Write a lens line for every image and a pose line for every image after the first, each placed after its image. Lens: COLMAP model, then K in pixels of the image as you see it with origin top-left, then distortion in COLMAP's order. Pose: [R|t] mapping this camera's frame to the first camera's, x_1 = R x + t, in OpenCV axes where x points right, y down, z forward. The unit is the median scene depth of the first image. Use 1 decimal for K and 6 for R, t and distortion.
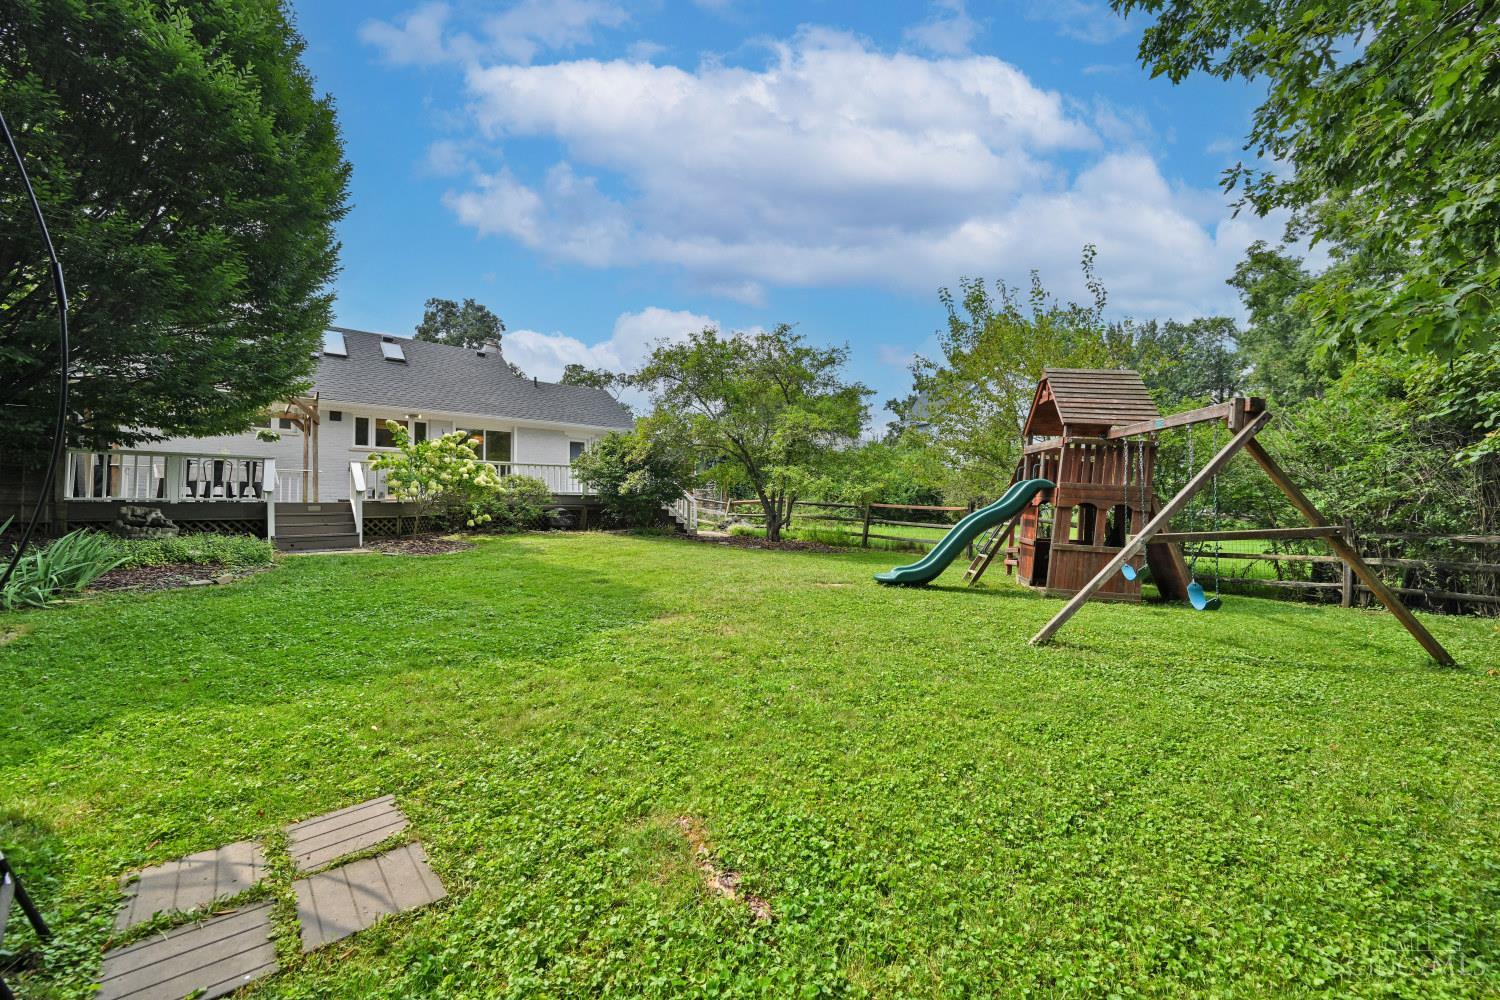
lens RADIAL K [[588.4, 0, 746.4], [0, 588.4, 495.2], [0, 0, 1]] dist [-0.001965, -0.000577]
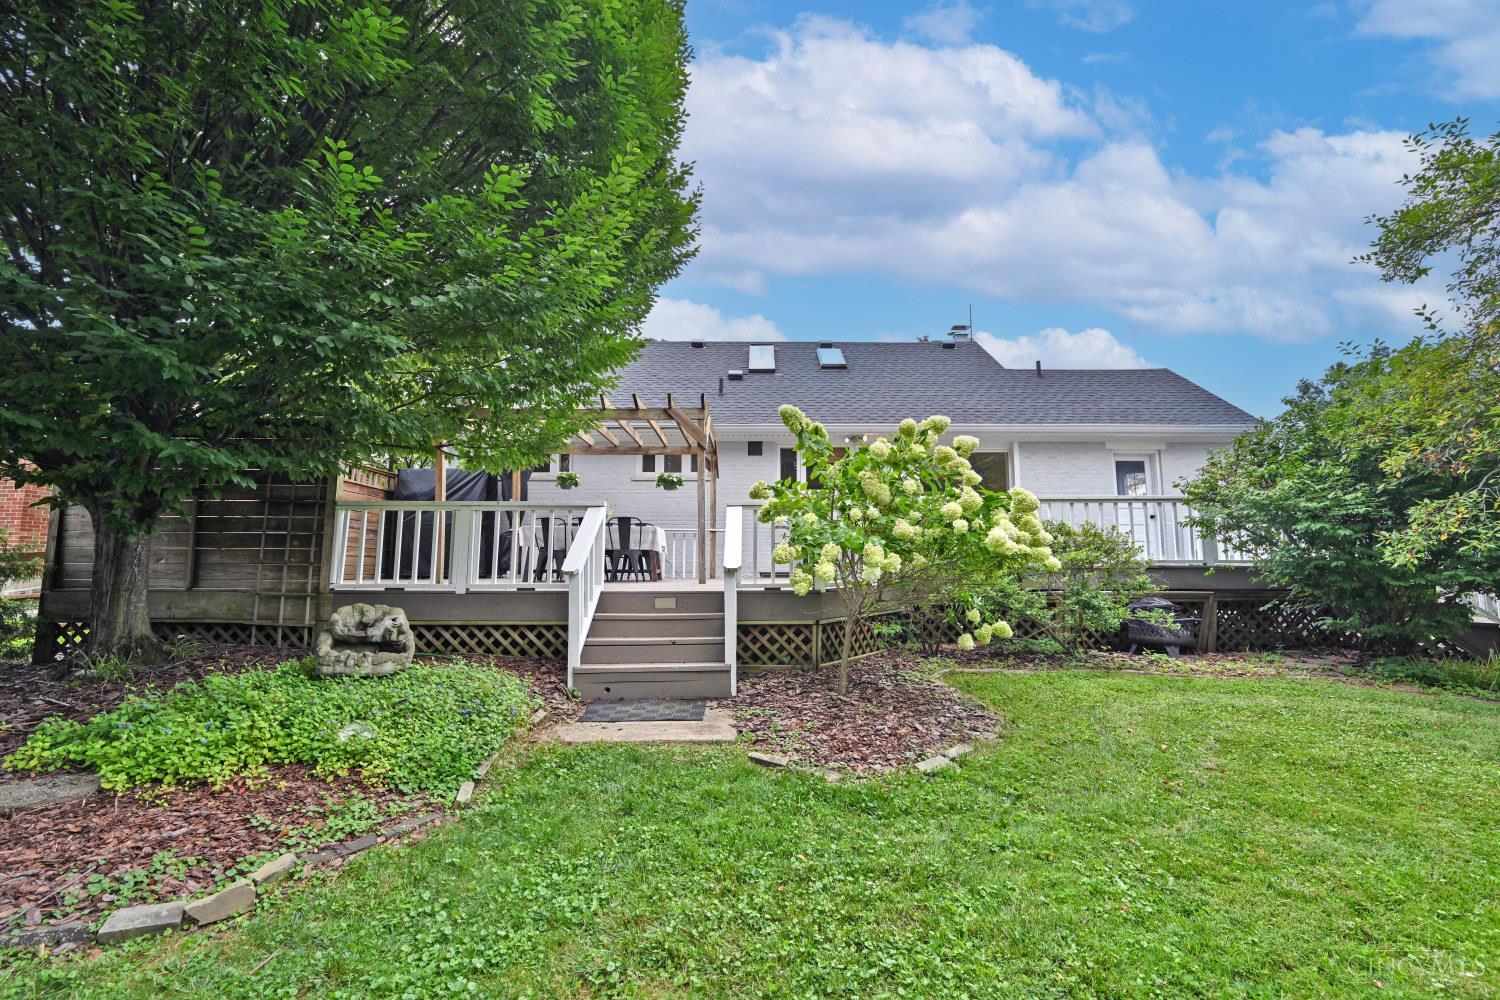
lens RADIAL K [[662.0, 0, 754.0], [0, 662.0, 494.7], [0, 0, 1]] dist [0.000747, 0.000046]
pose [[0.766232, -0.068691, -0.638882, -0.272692], [0.012195, 0.995645, -0.092423, -0.013906], [0.642448, 0.063027, 0.763733, 0.531476]]
